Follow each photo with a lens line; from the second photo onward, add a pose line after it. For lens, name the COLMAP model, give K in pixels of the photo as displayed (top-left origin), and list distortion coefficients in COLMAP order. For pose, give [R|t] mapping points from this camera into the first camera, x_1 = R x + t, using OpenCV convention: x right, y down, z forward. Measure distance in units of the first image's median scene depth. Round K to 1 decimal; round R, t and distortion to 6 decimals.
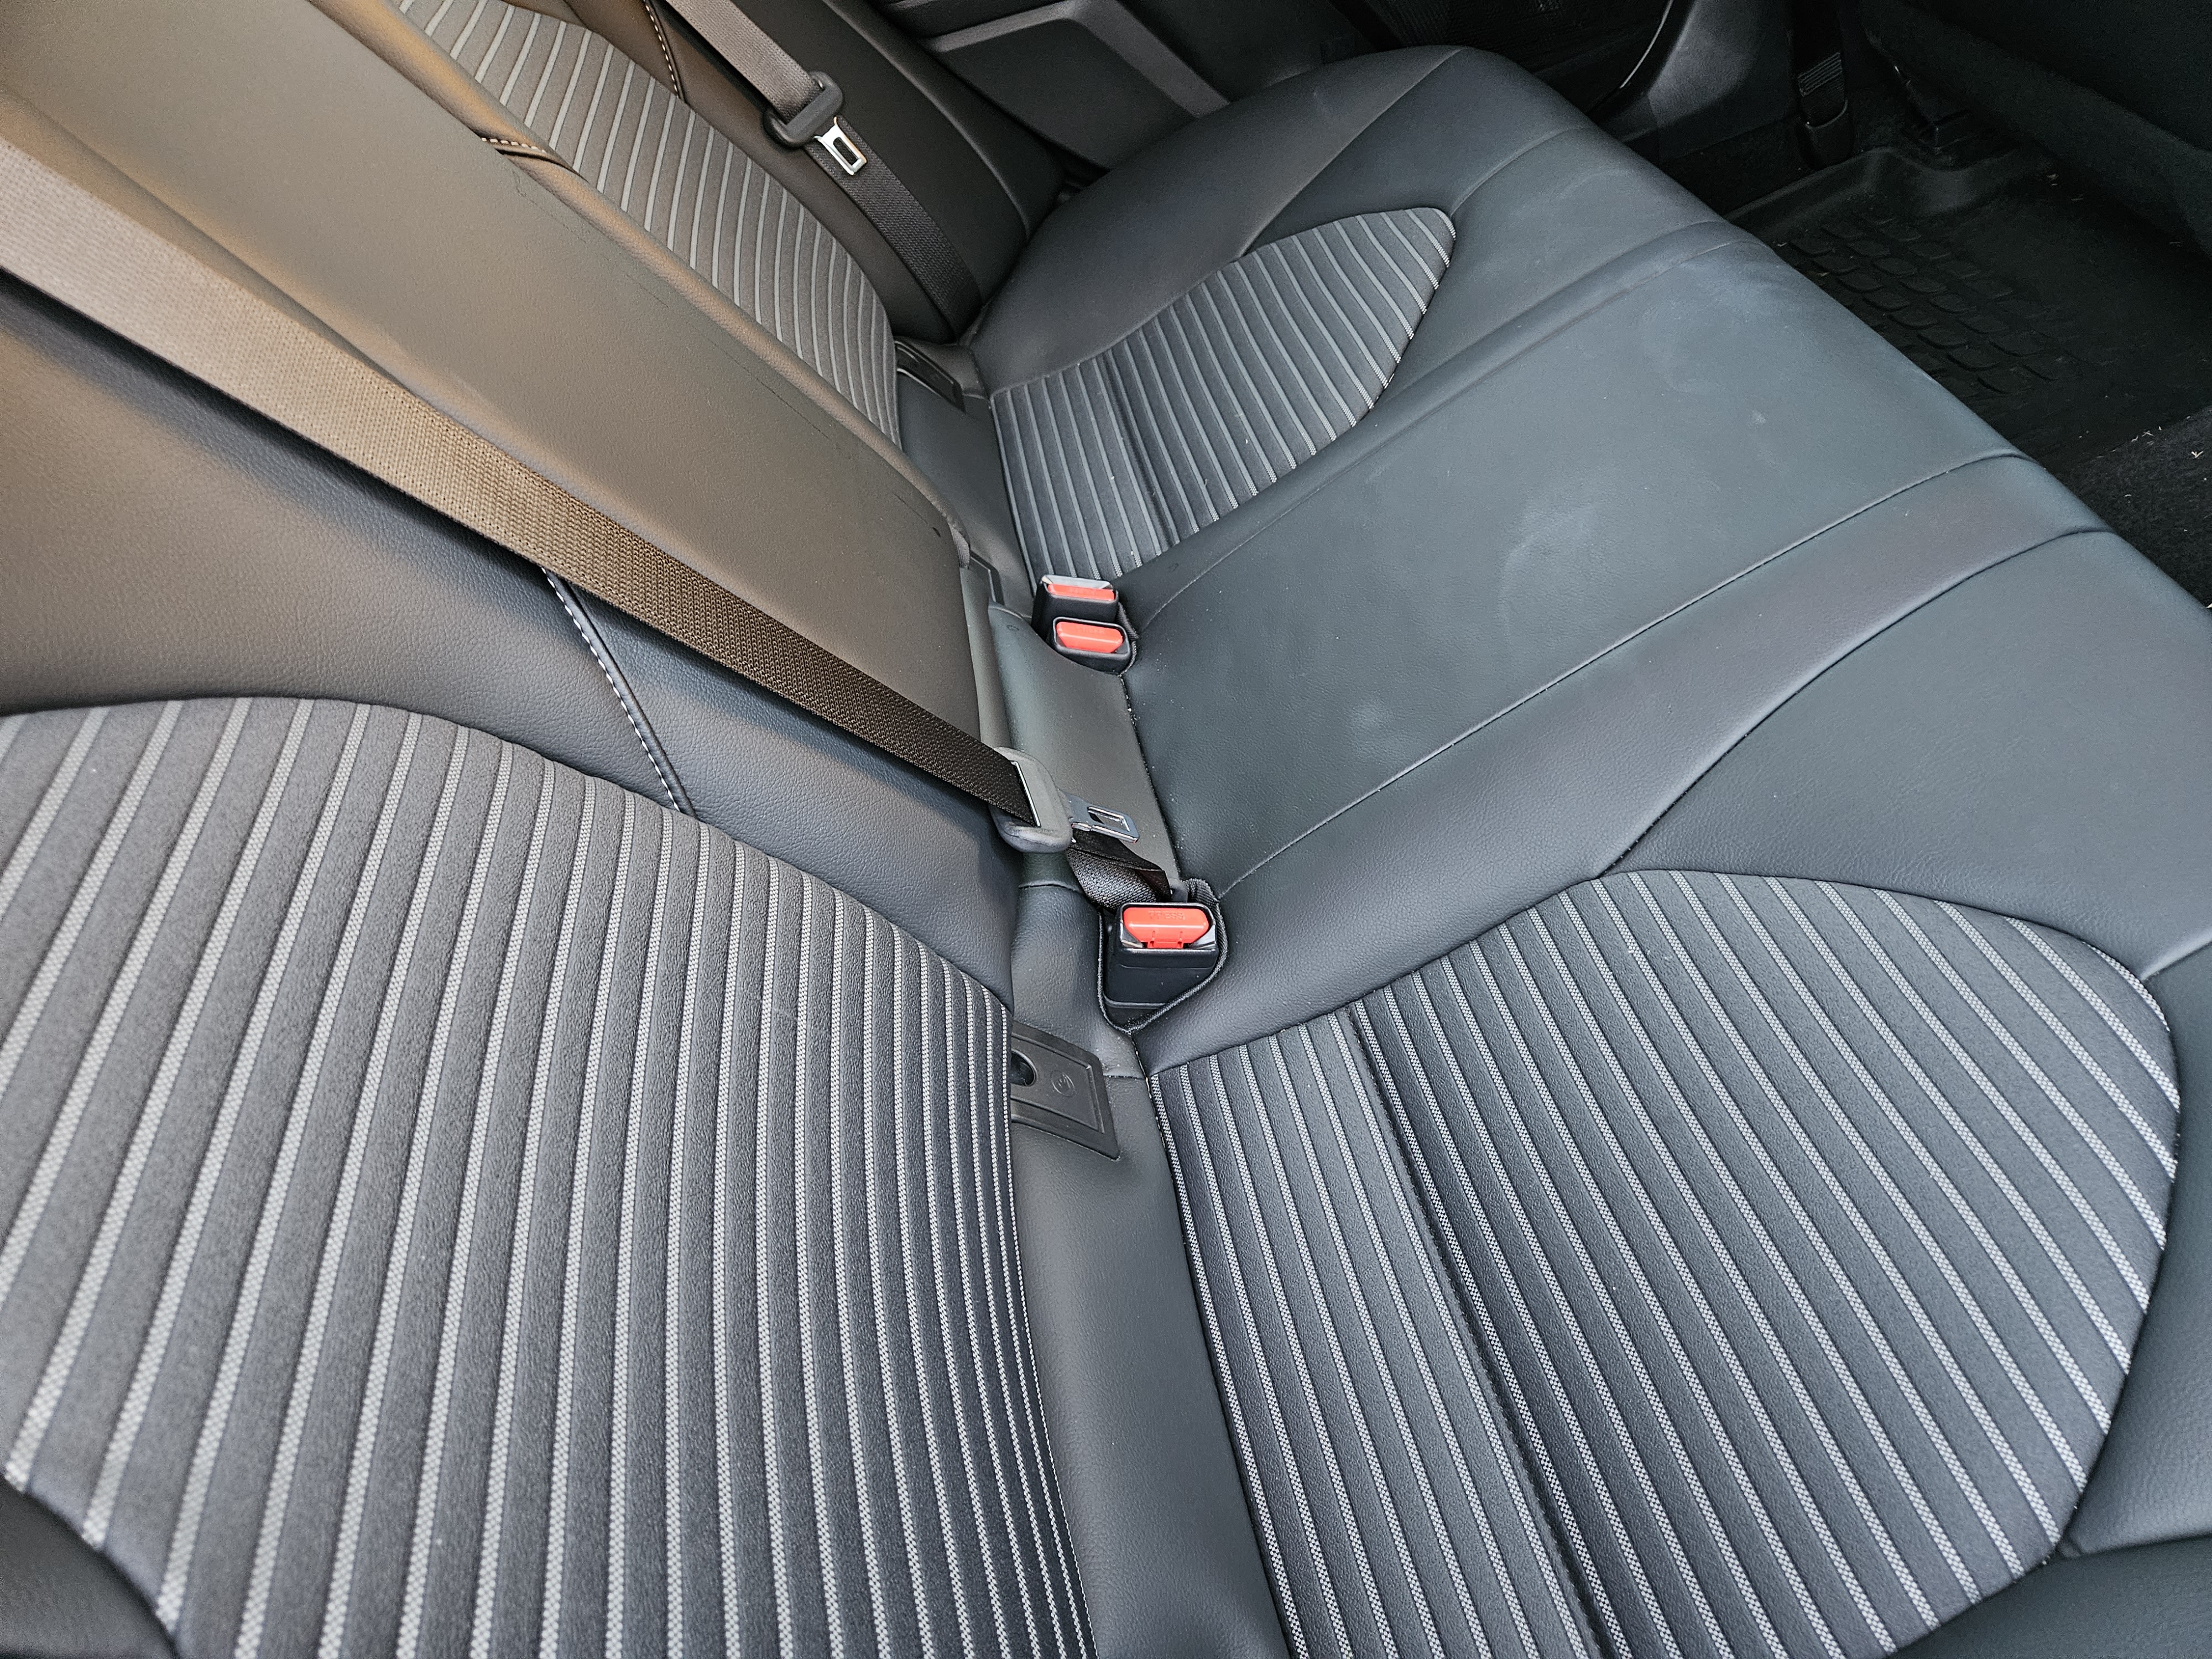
lens RADIAL K [[1492.5, 0, 1122.2], [0, 1492.5, 839.5], [0, 0, 1]] dist [0.076261, -0.070210]
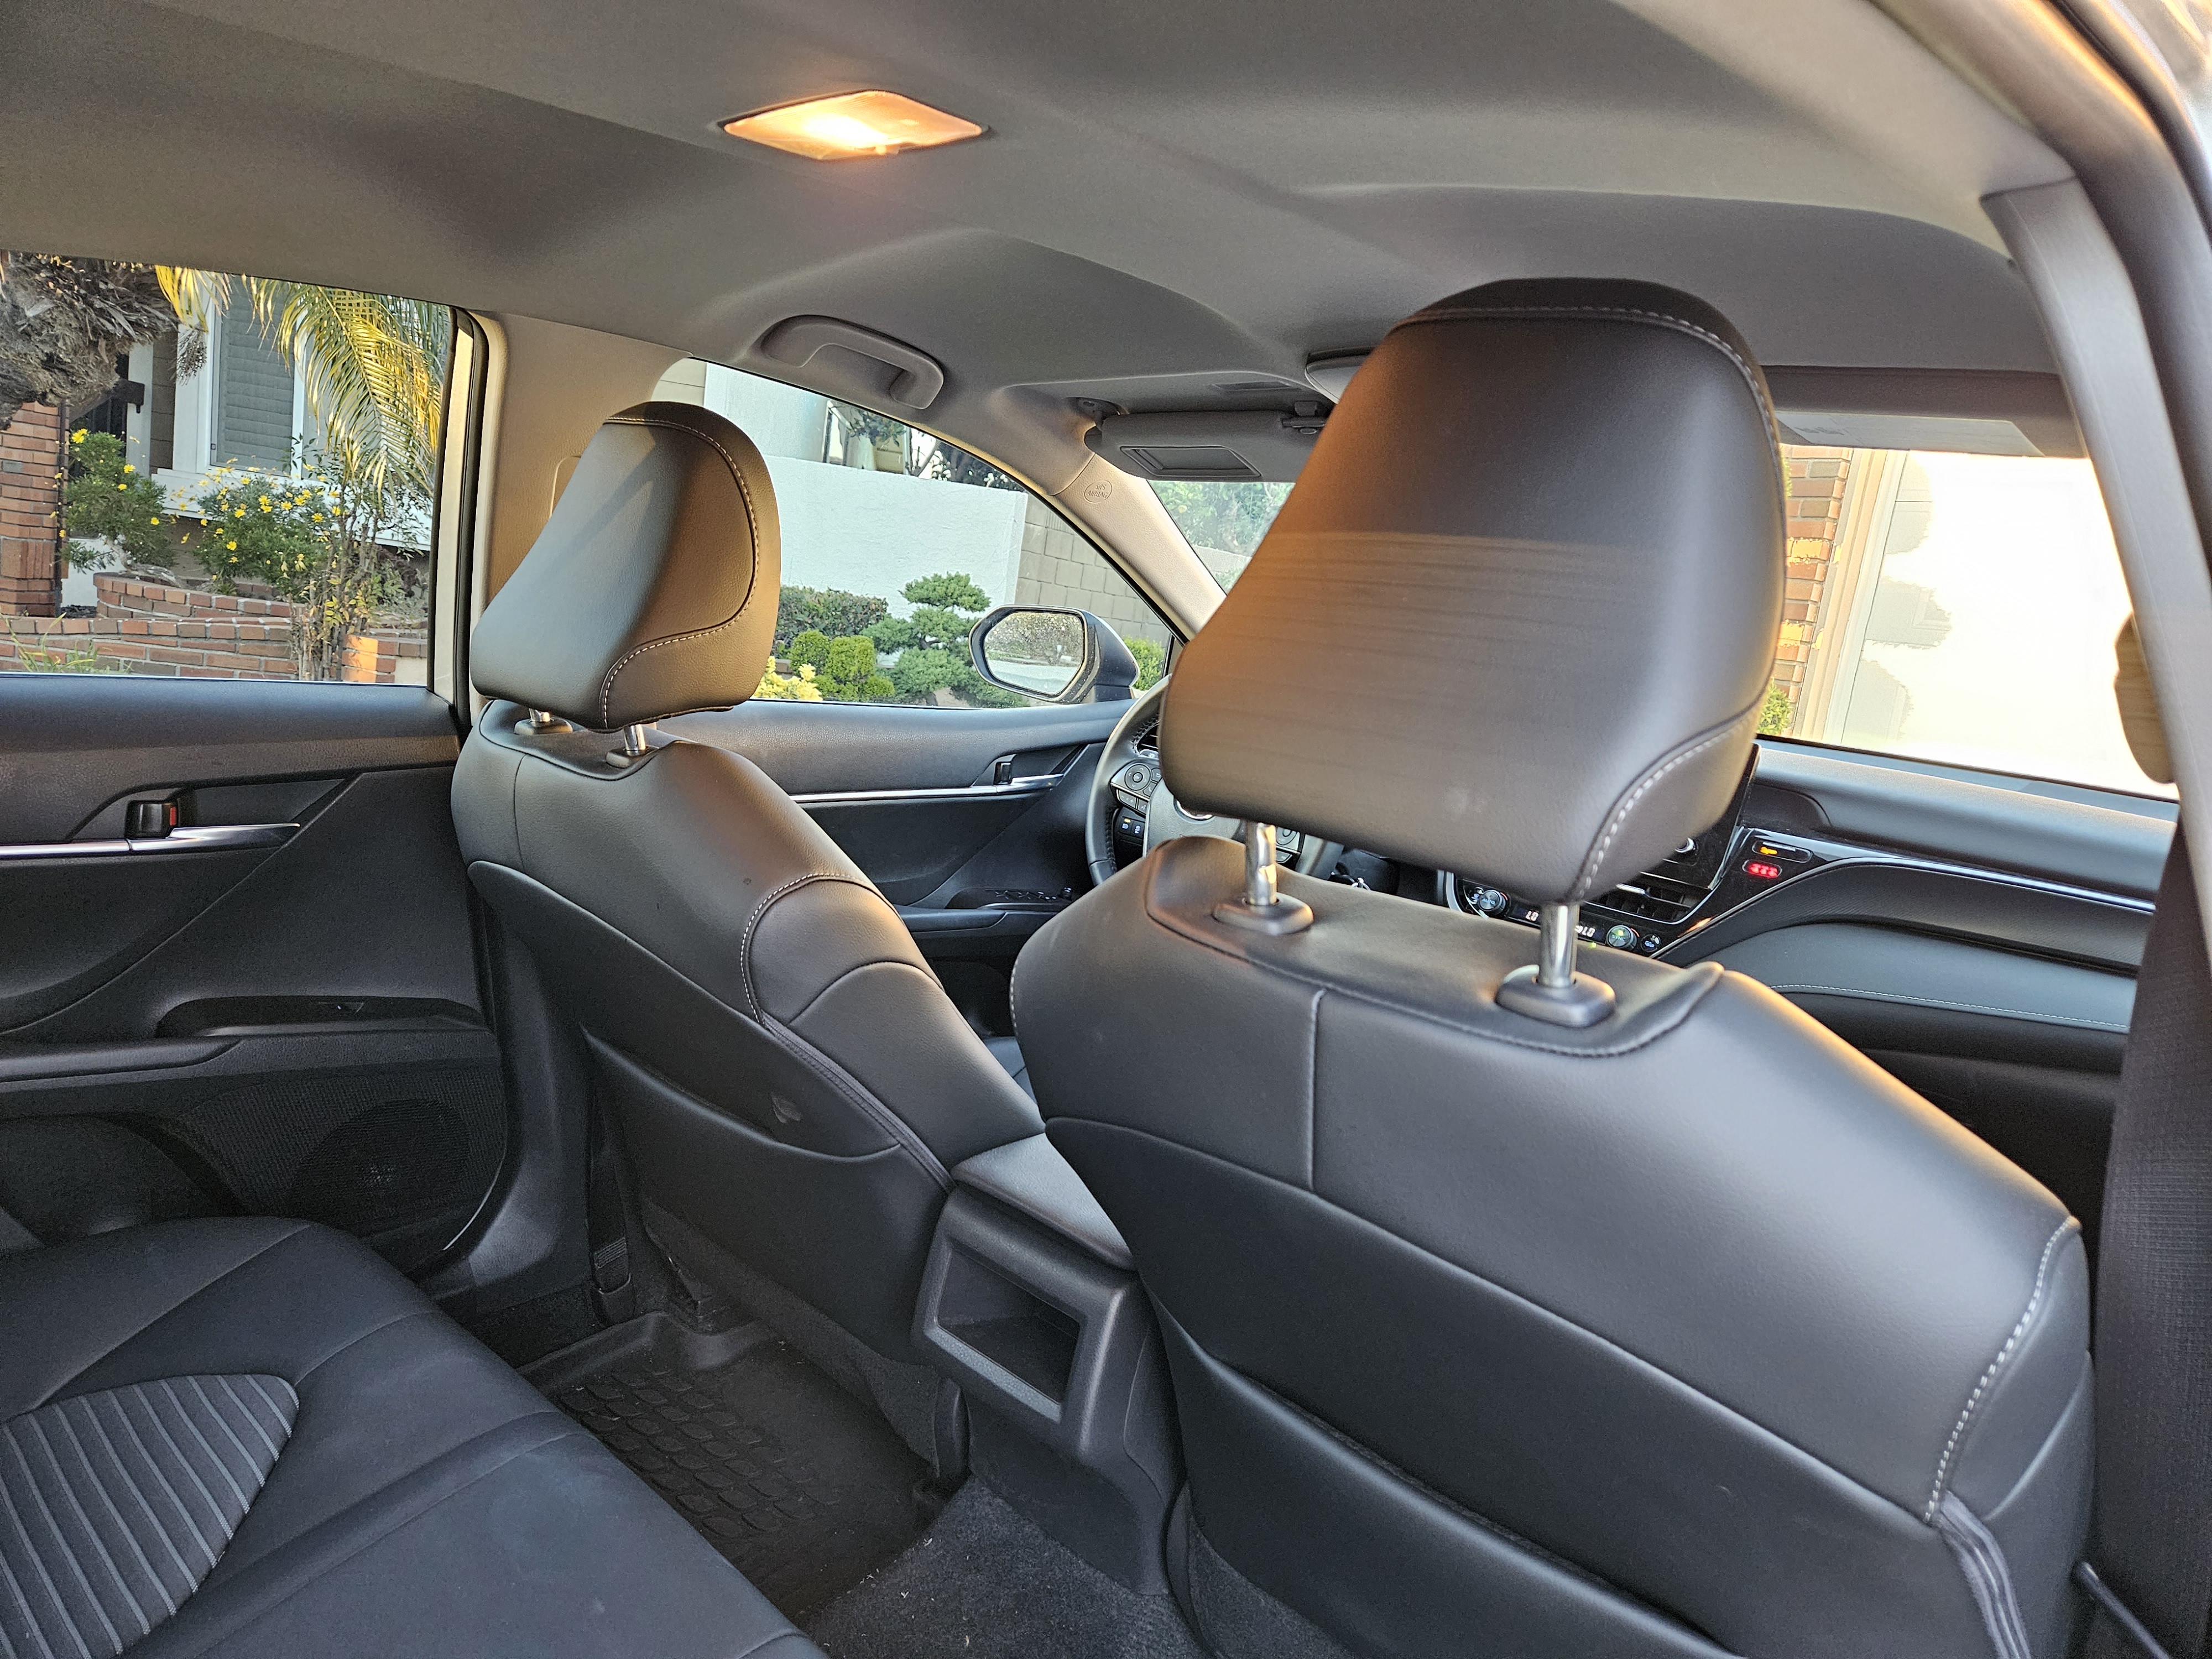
lens RADIAL K [[1492.5, 0, 1092.4], [0, 1492.5, 822.5], [0, 0, 1]] dist [0.076261, -0.070210]
pose [[0.750278, 0.247151, 0.613188, -0.110511], [0.197480, 0.801371, -0.564629, -0.018367], [-0.630940, 0.544721, 0.552443, -0.146181]]
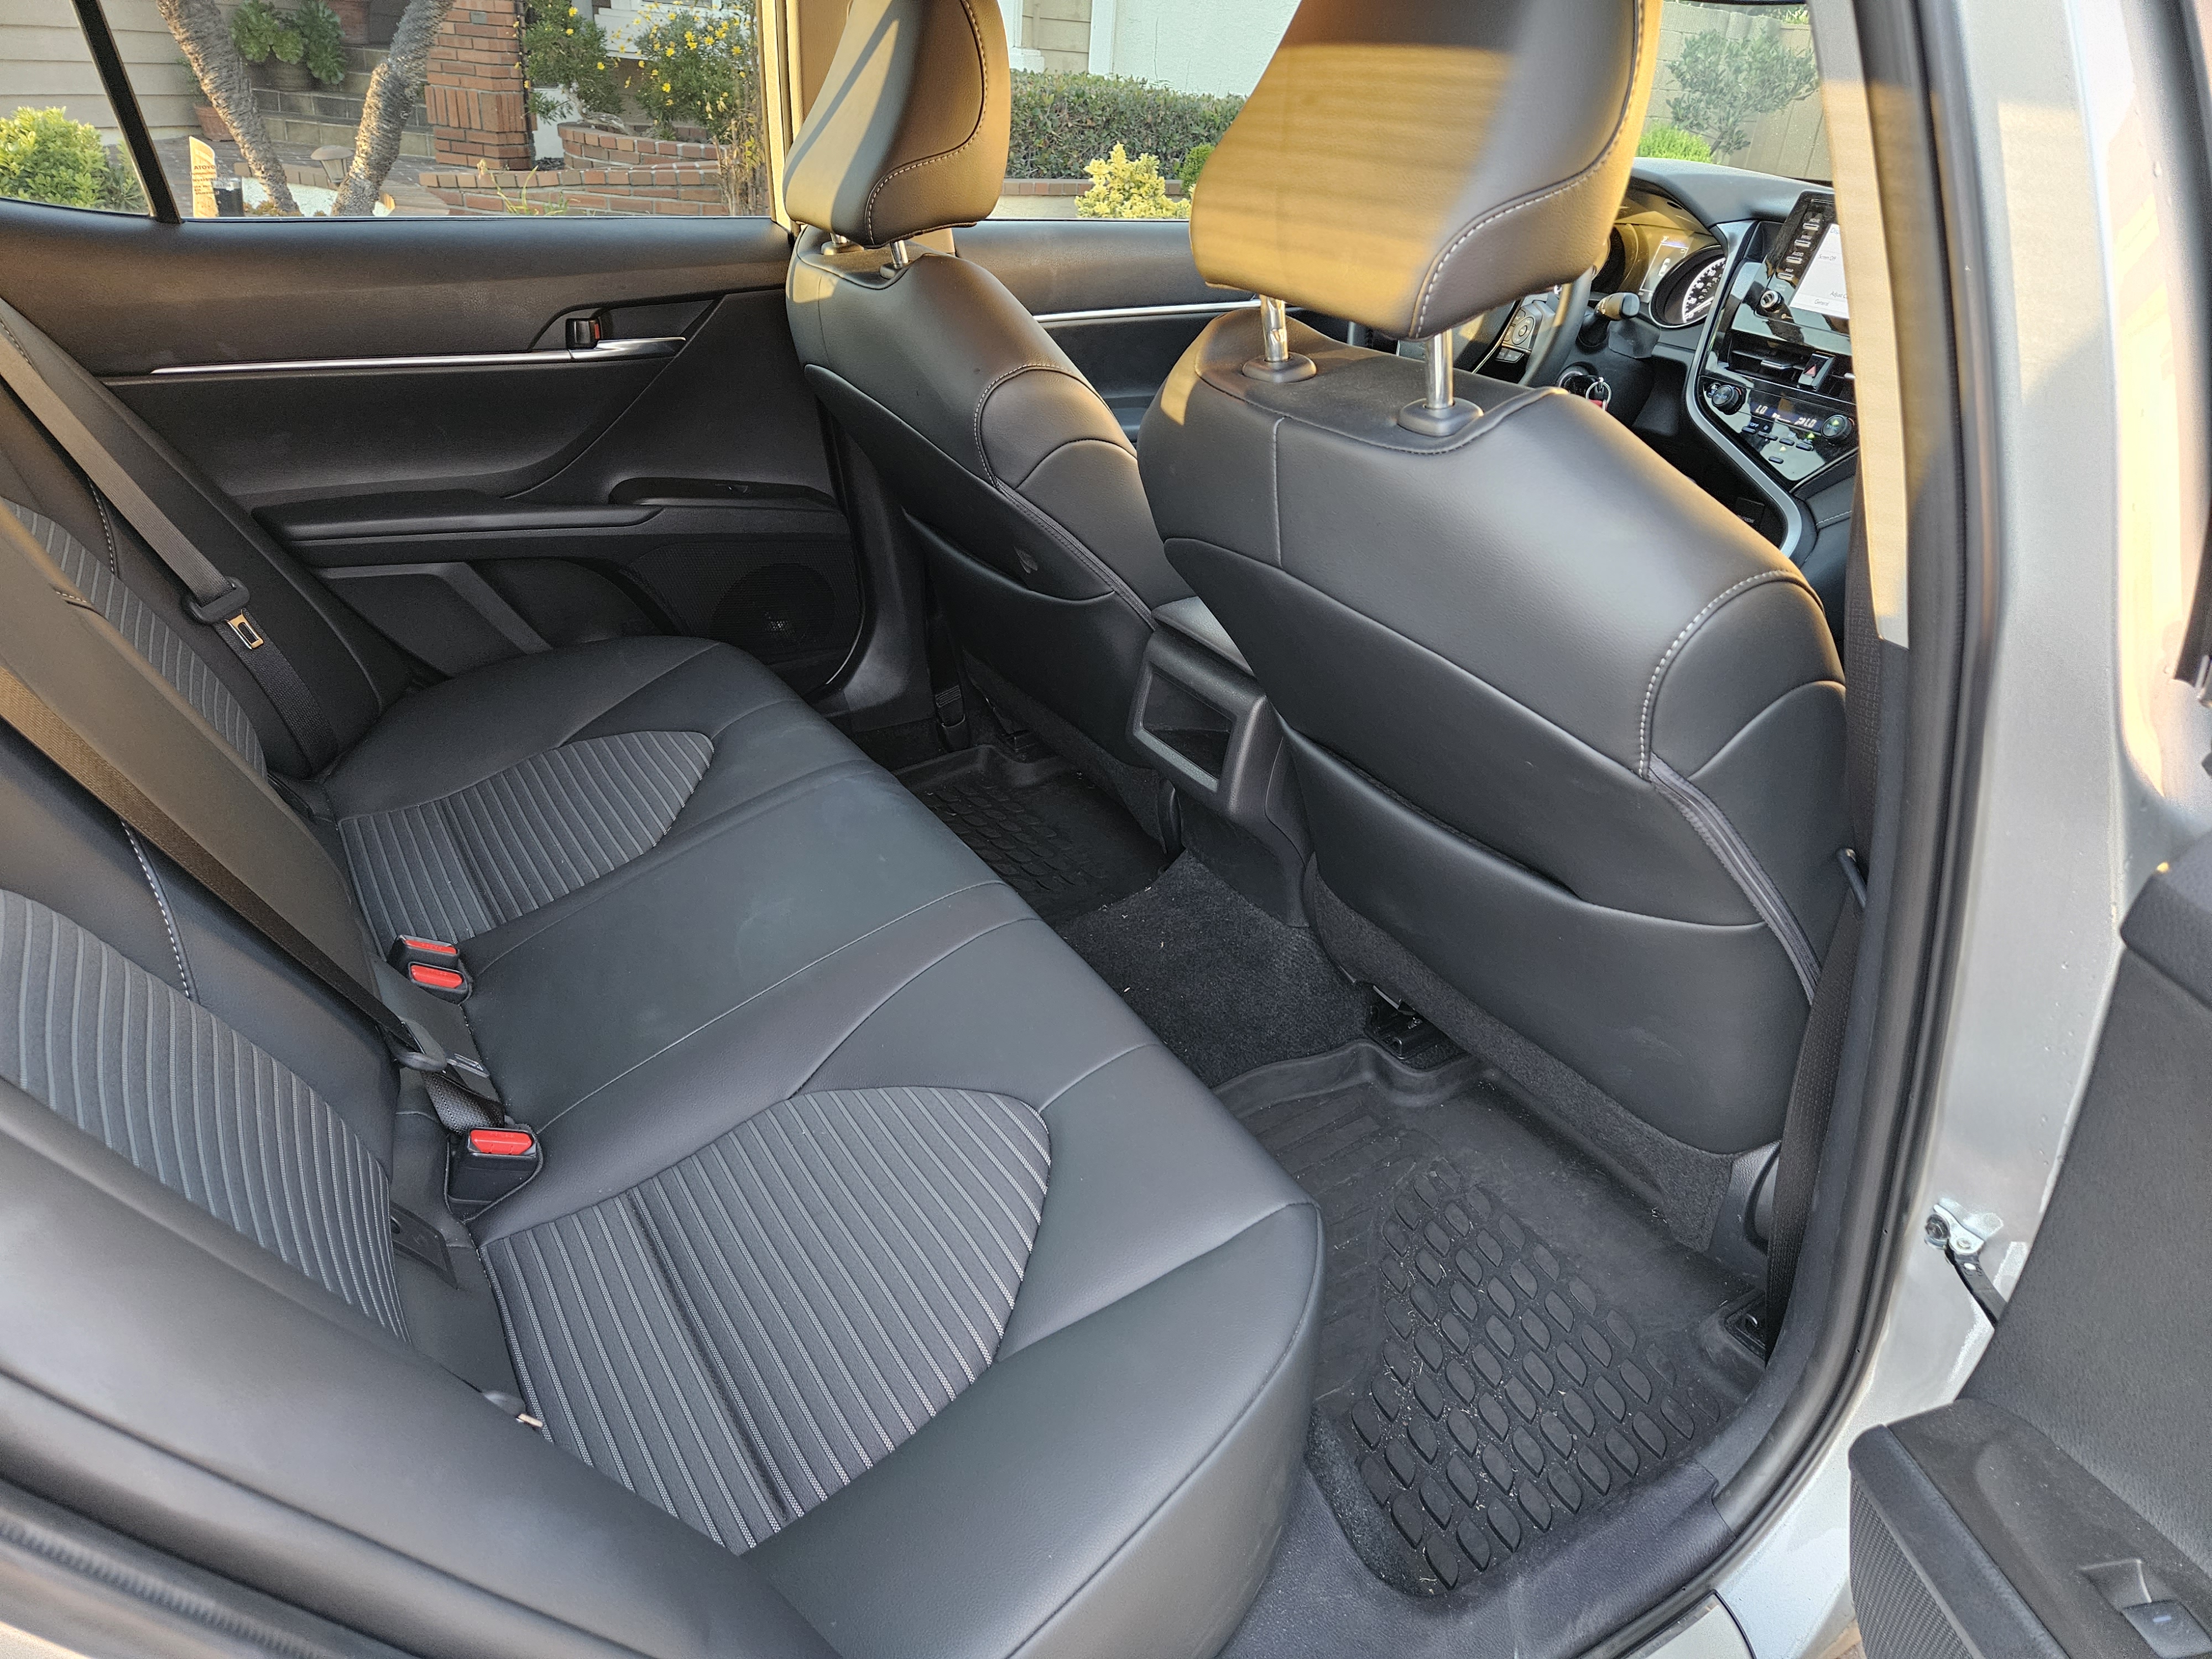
lens RADIAL K [[1492.5, 0, 1090.2], [0, 1492.5, 842.9], [0, 0, 1]] dist [0.076261, -0.070210]
pose [[0.893516, 0.105395, 0.436487, -0.092413], [0.049300, 0.943161, -0.328658, 0.207546], [-0.446316, 0.315180, 0.837534, -0.415109]]
